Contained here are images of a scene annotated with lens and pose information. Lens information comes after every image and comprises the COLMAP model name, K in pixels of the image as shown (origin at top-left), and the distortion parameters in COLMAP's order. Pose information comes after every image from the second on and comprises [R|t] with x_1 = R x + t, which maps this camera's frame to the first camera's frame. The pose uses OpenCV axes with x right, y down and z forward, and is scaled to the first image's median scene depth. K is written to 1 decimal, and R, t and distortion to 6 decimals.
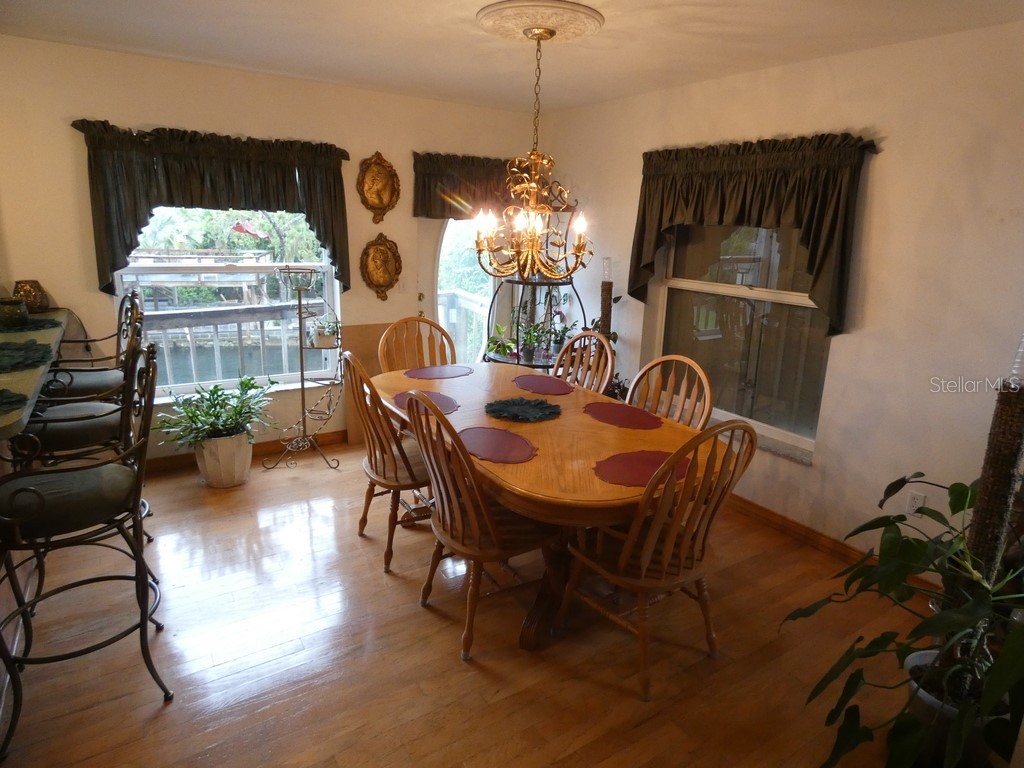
lens RADIAL K [[610.0, 0, 512.0], [0, 610.0, 384.0], [0, 0, 1]] dist [-0.002314, 0.016667]
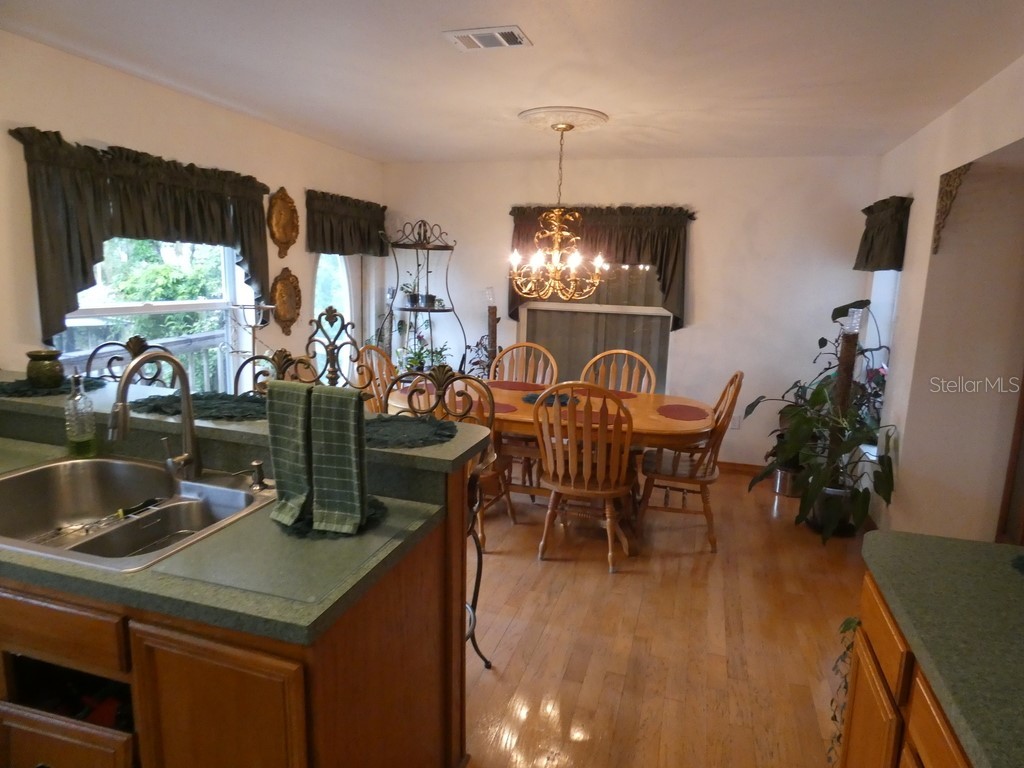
lens RADIAL K [[615.4, 0, 516.9], [0, 615.4, 389.1], [0, 0, 1]] dist [-0.001104, -0.002917]
pose [[0.772024, -0.123284, 0.623522, -0.647454], [0.156091, 0.987741, 0.002031, 0.004195], [-0.616129, 0.095758, 0.781803, 0.008616]]
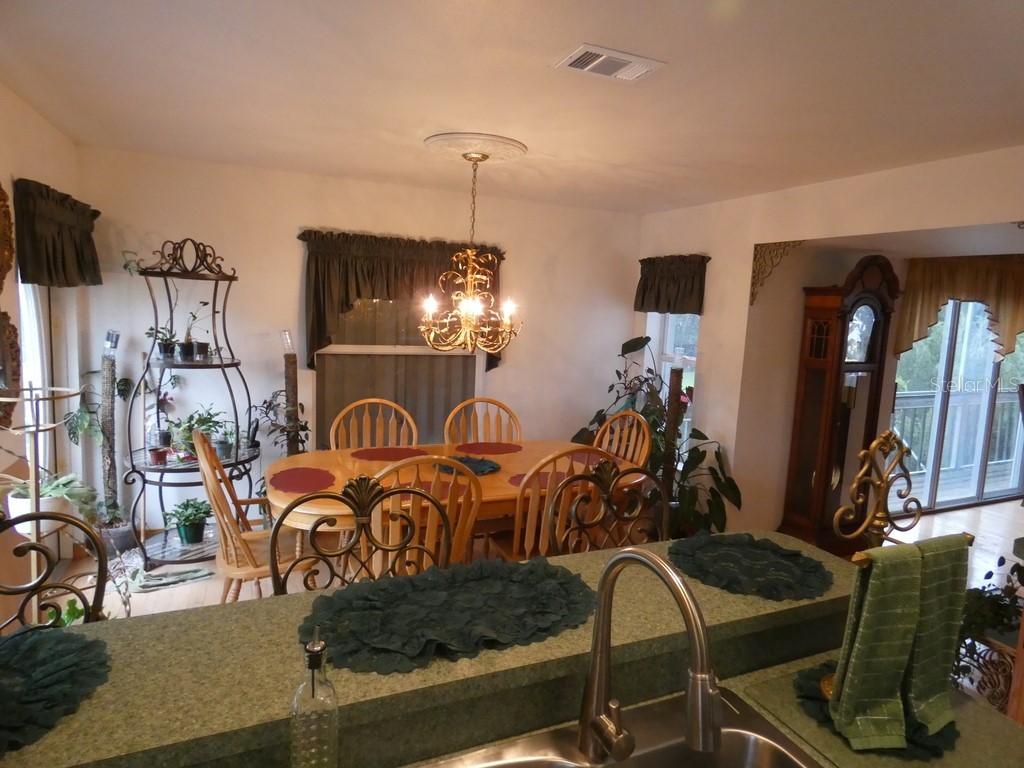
lens RADIAL K [[615.4, 0, 512.0], [0, 615.4, 384.0], [0, 0, 1]] dist [0.033966, -0.016727]
pose [[0.172737, -0.147511, 0.973859, -0.800157], [0.218540, 0.969818, 0.108136, -0.161511], [-0.960418, 0.194148, 0.199761, 0.507854]]
